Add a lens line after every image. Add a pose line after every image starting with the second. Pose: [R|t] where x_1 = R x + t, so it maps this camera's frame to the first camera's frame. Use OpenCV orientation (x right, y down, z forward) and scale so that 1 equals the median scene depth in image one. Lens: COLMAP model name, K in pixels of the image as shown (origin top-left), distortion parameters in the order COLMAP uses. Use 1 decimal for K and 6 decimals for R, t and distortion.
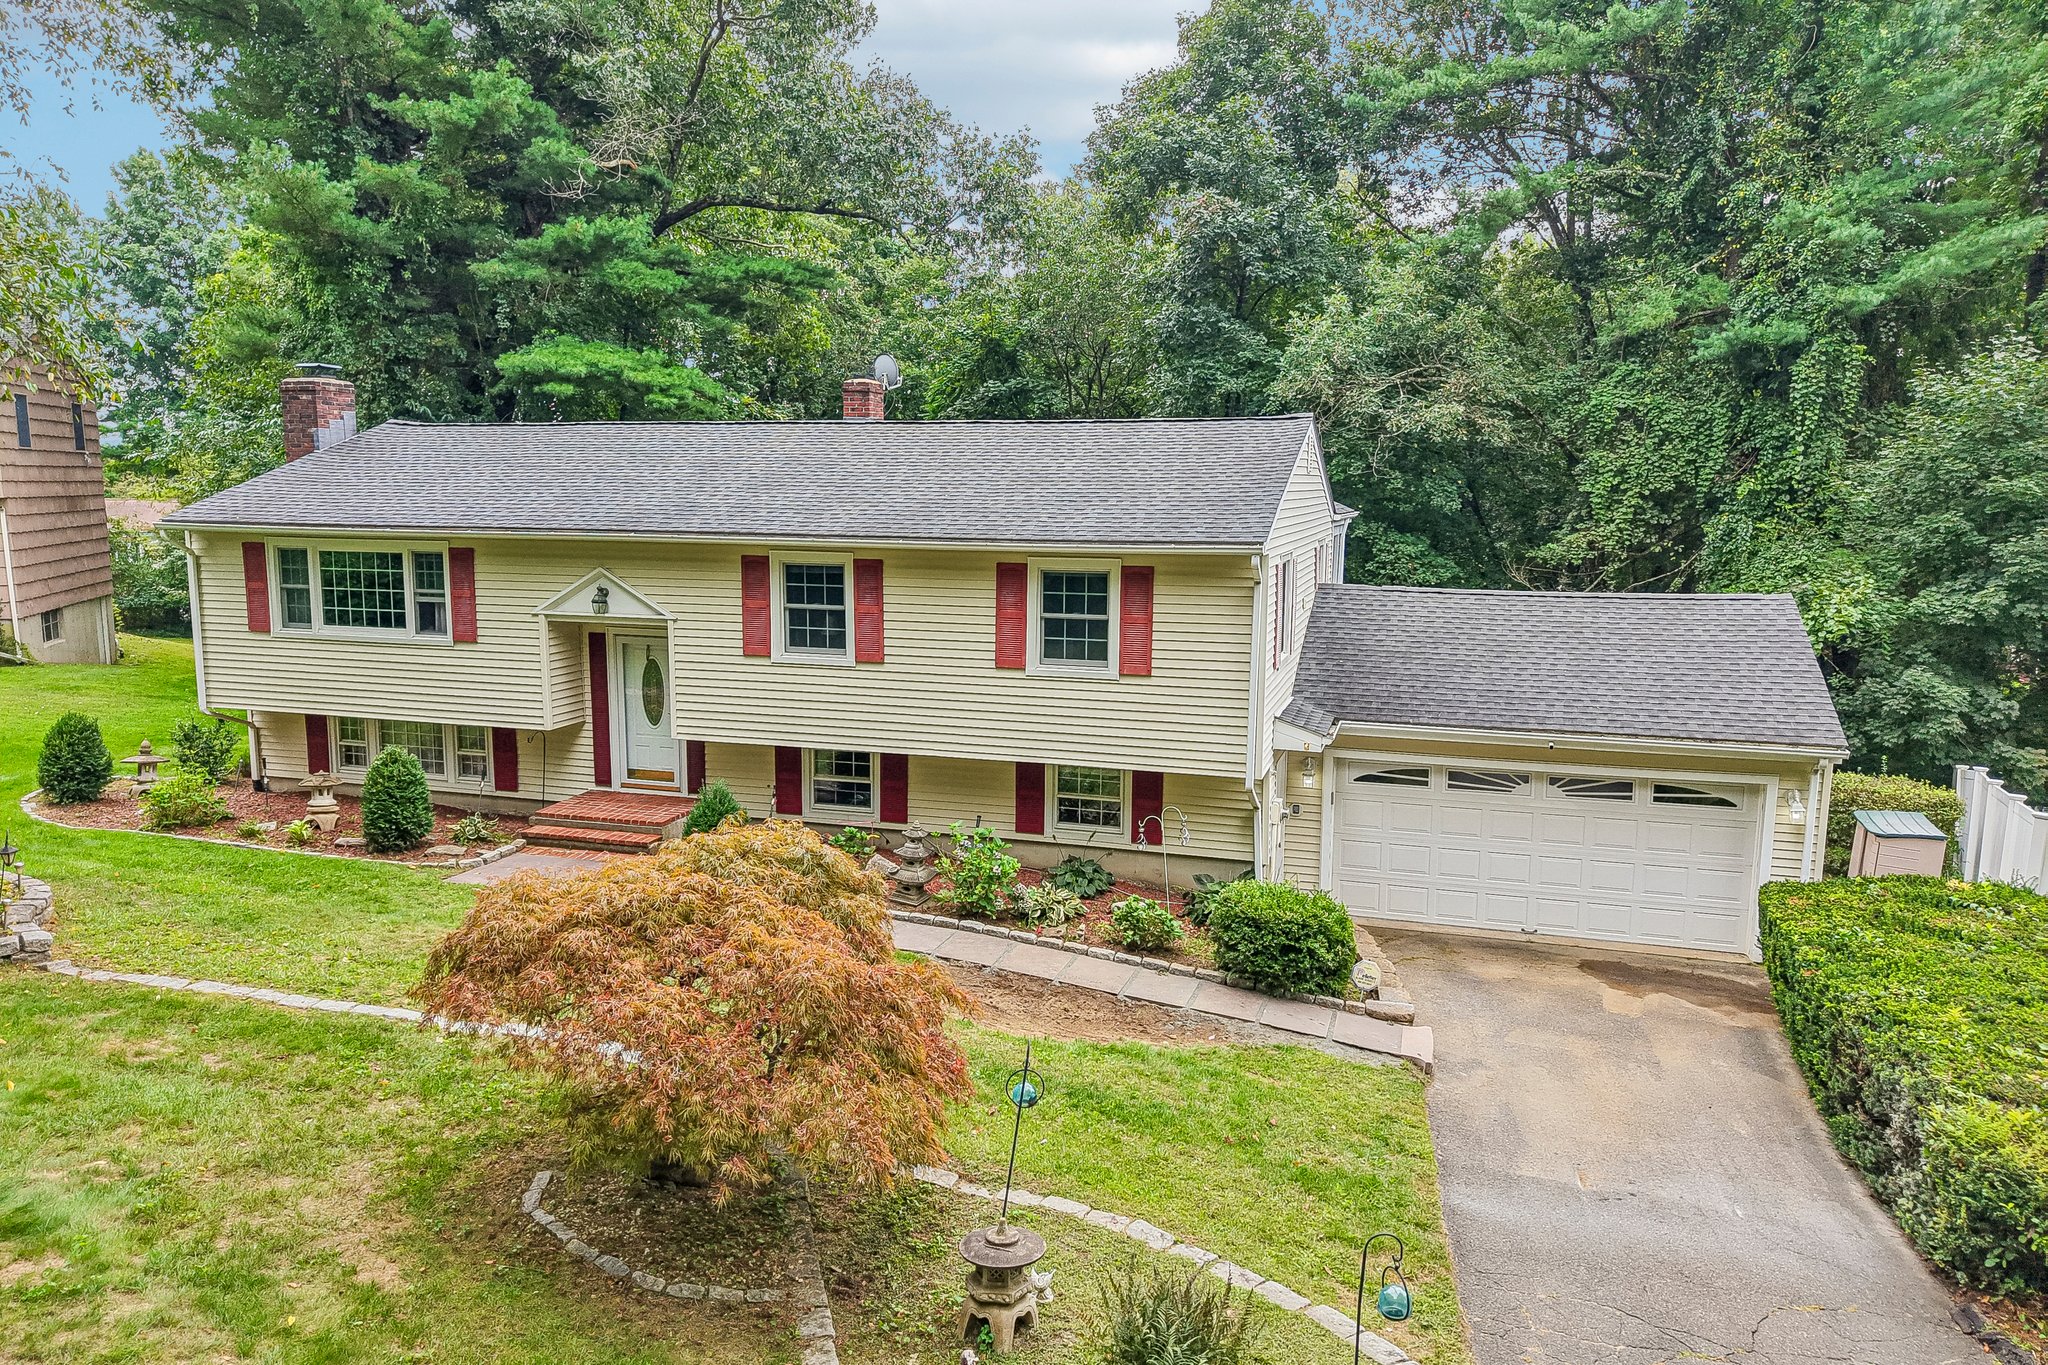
lens RADIAL K [[1368.7, 0, 1025.4], [0, 1368.7, 686.6], [0, 0, 1]] dist [0.031442, -0.030660]
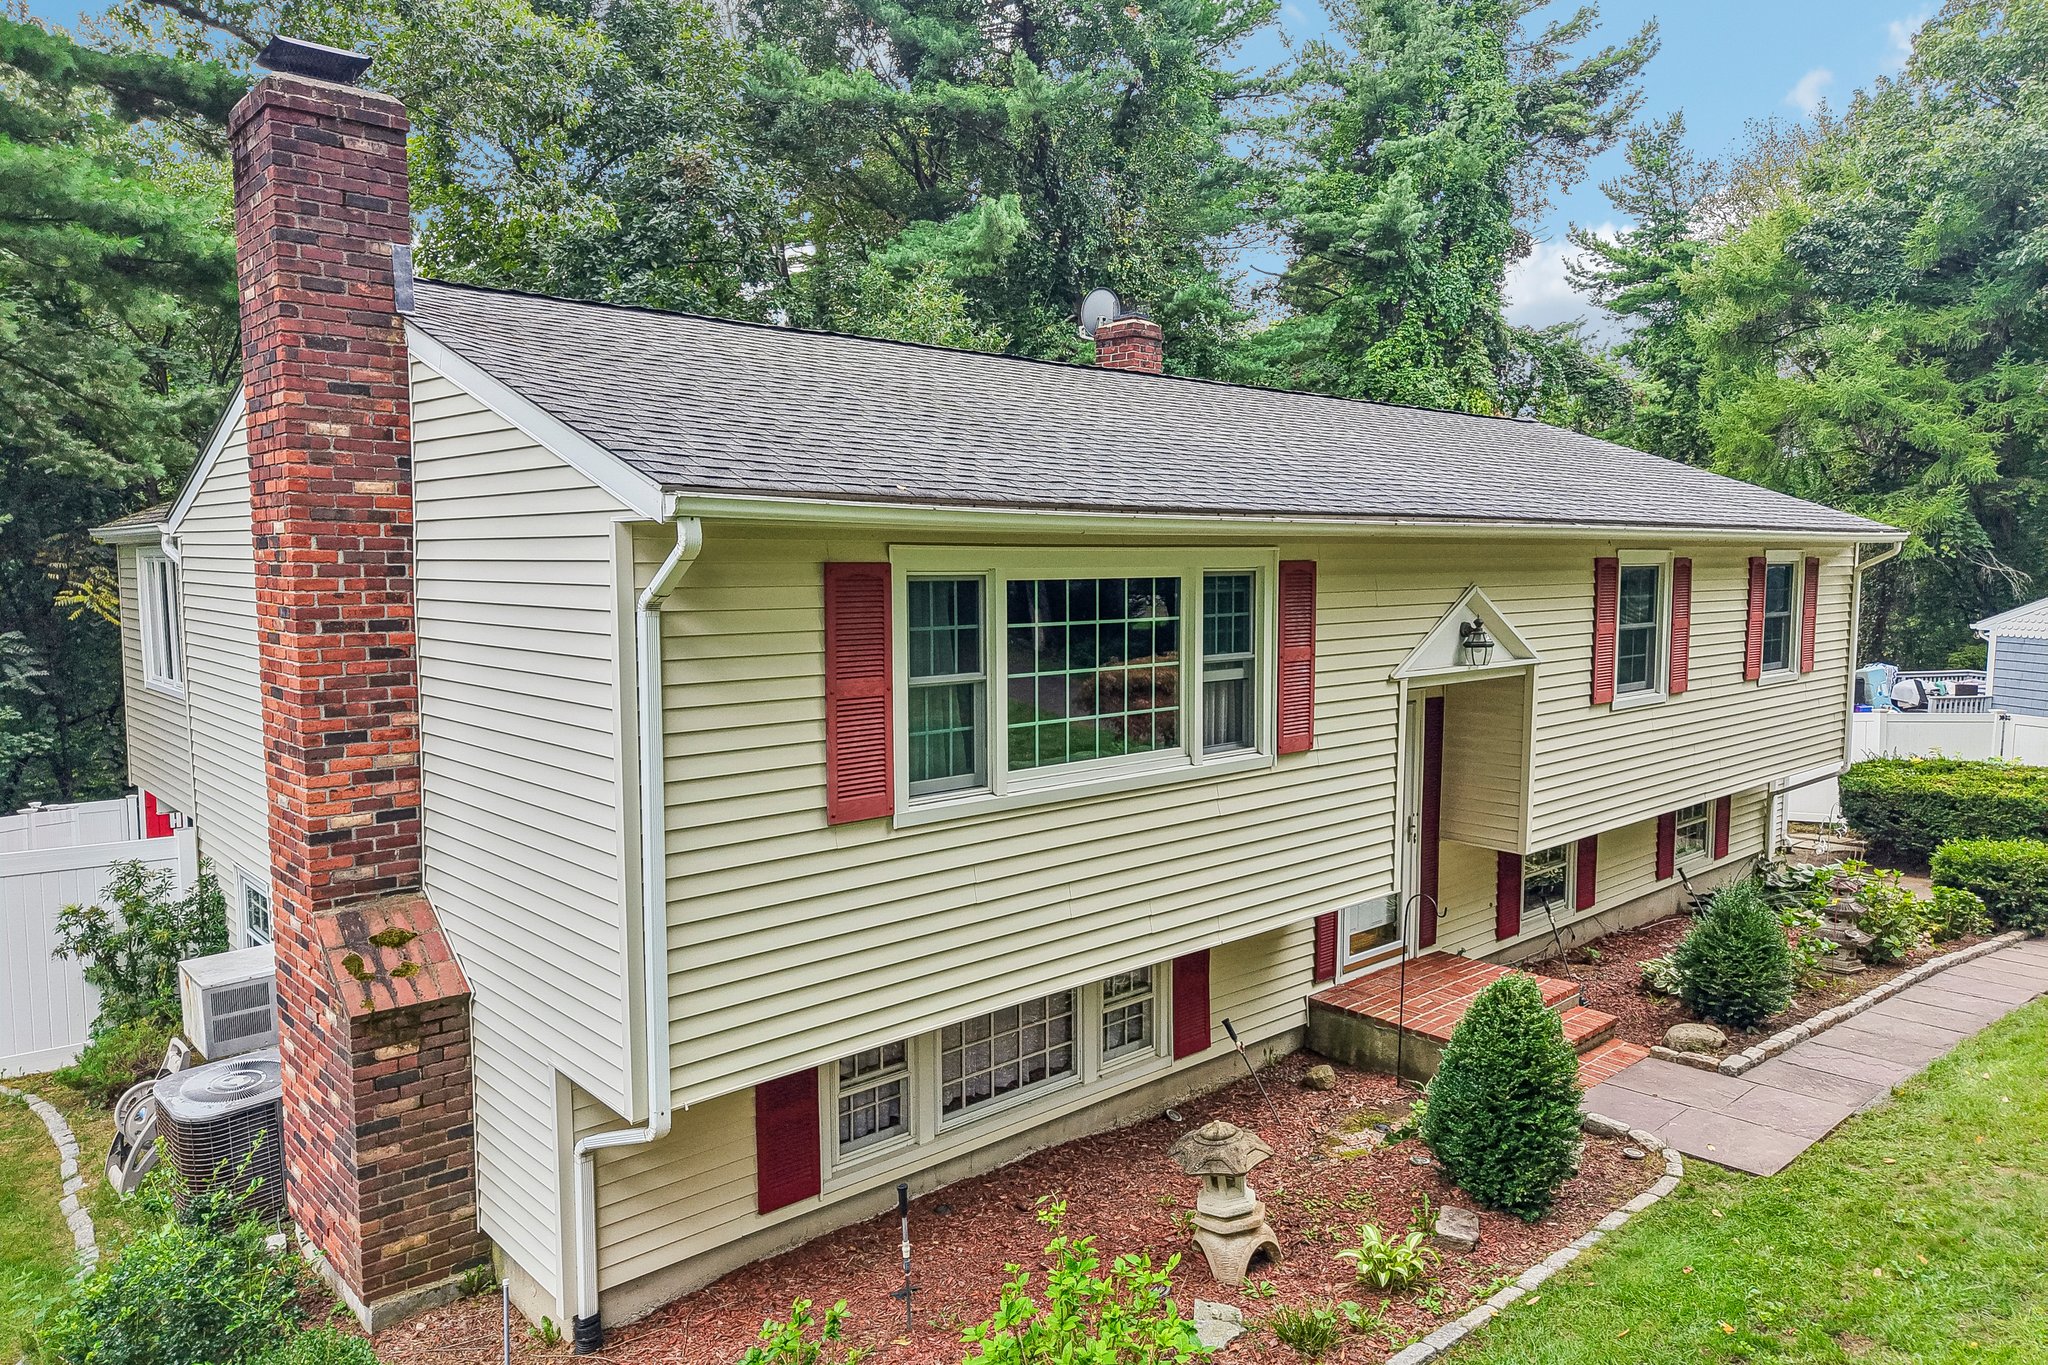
lens RADIAL K [[1377.9, 0, 1027.9], [0, 1377.9, 680.6], [0, 0, 1]] dist [0.036183, -0.044663]
pose [[0.501244, -0.085328, 0.861088, -0.859277], [0.131737, 0.991051, 0.021522, -0.079647], [-0.855219, 0.102649, 0.507999, 0.816882]]
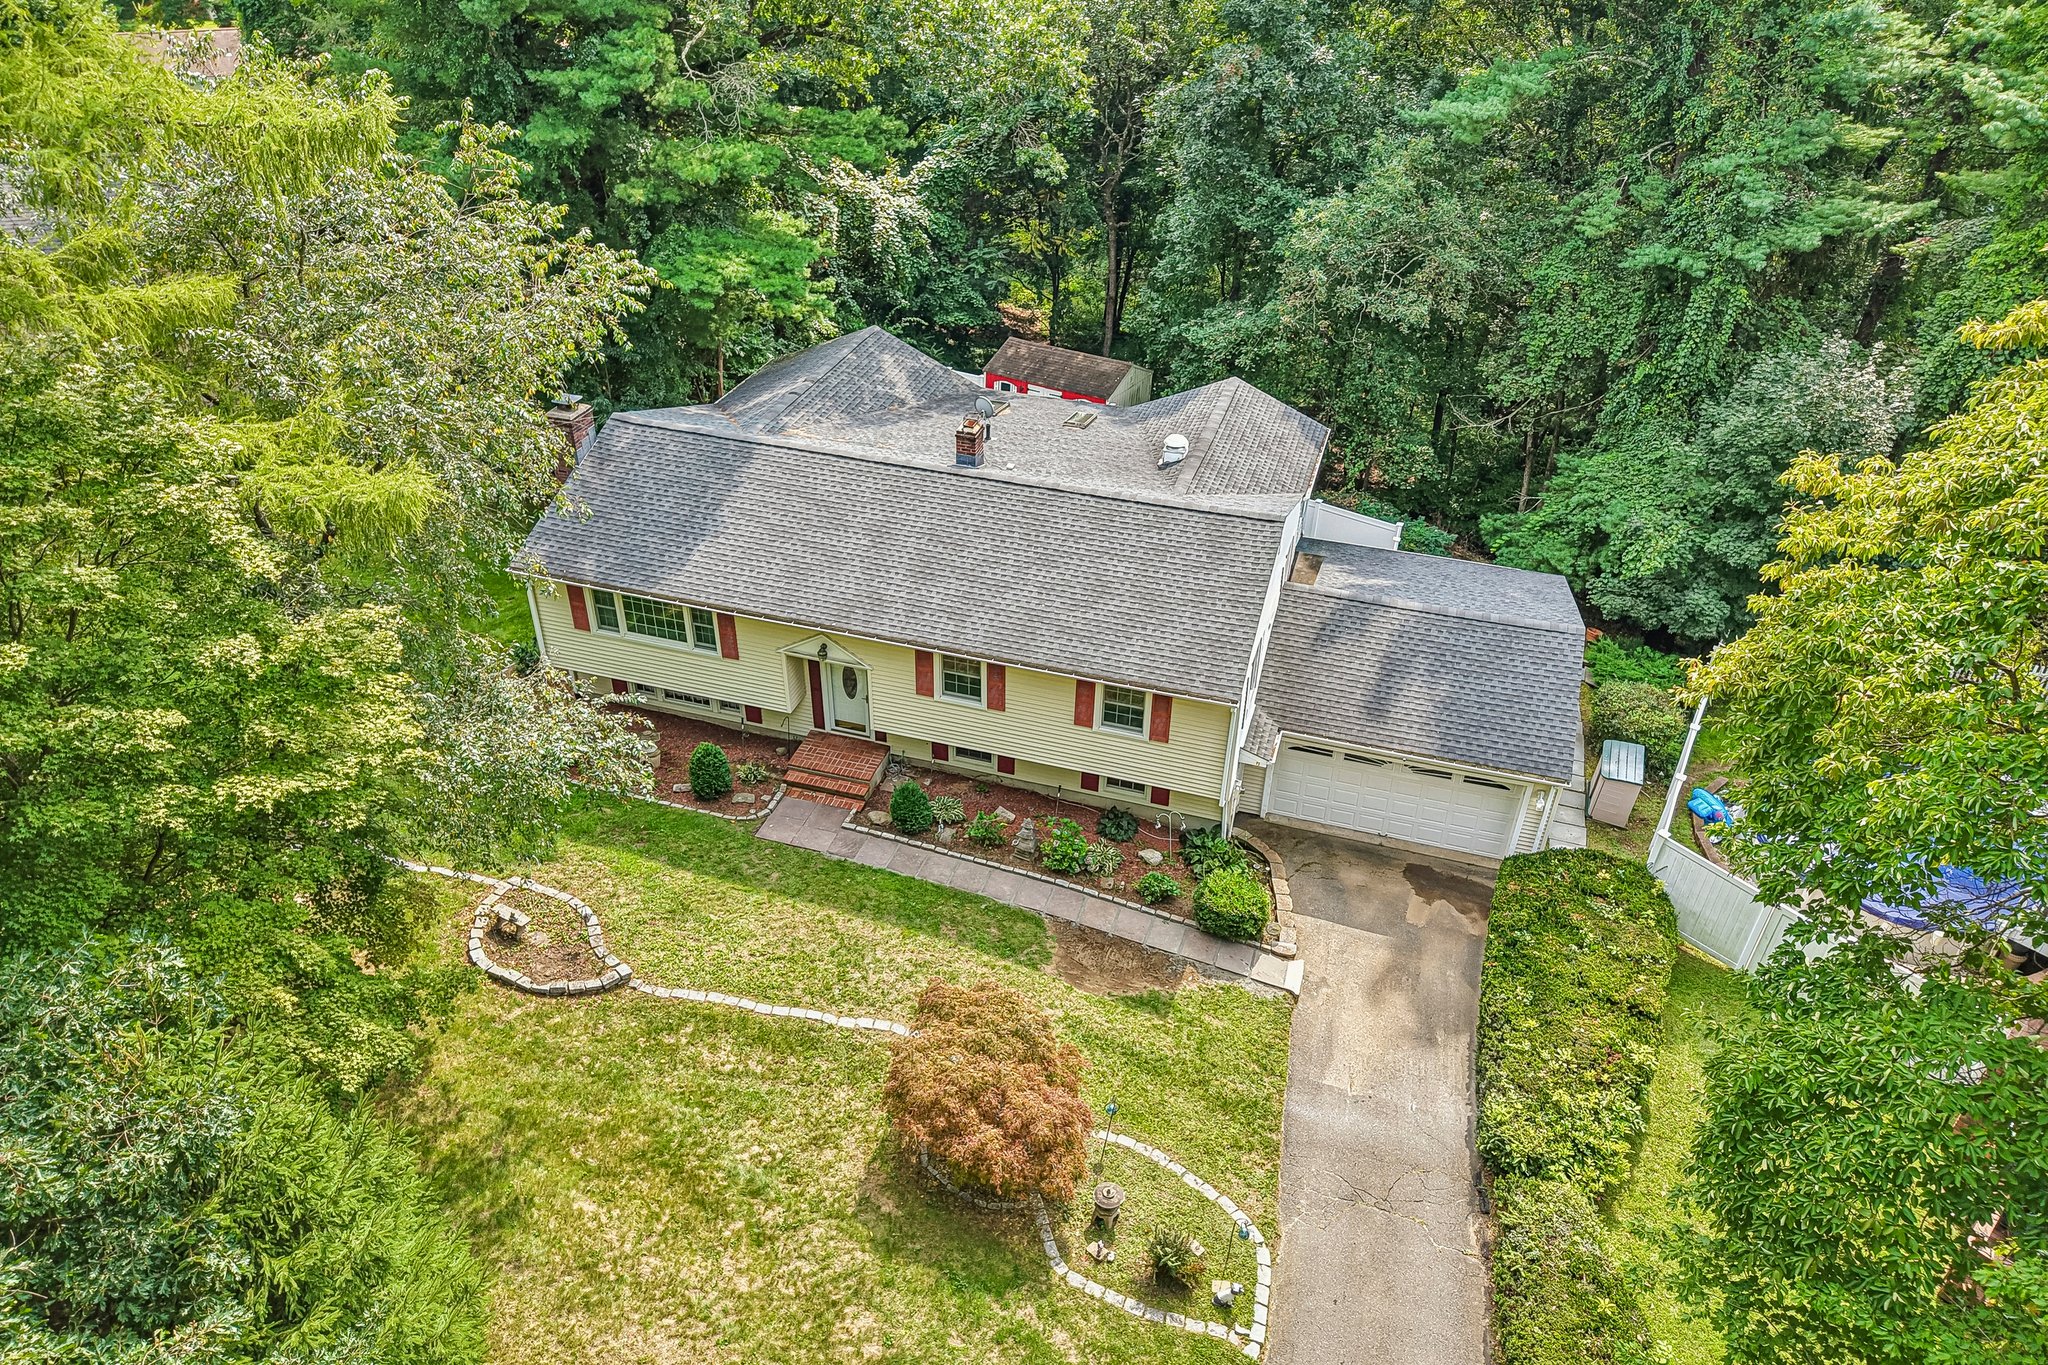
lens RADIAL K [[1377.9, 0, 1027.9], [0, 1377.9, 680.6], [0, 0, 1]] dist [0.036183, -0.044663]
pose [[0.999909, 0.006211, 0.011951, -0.085736], [-0.010782, 0.900859, 0.433977, -0.680072], [-0.008071, -0.434067, 0.900845, -0.416026]]
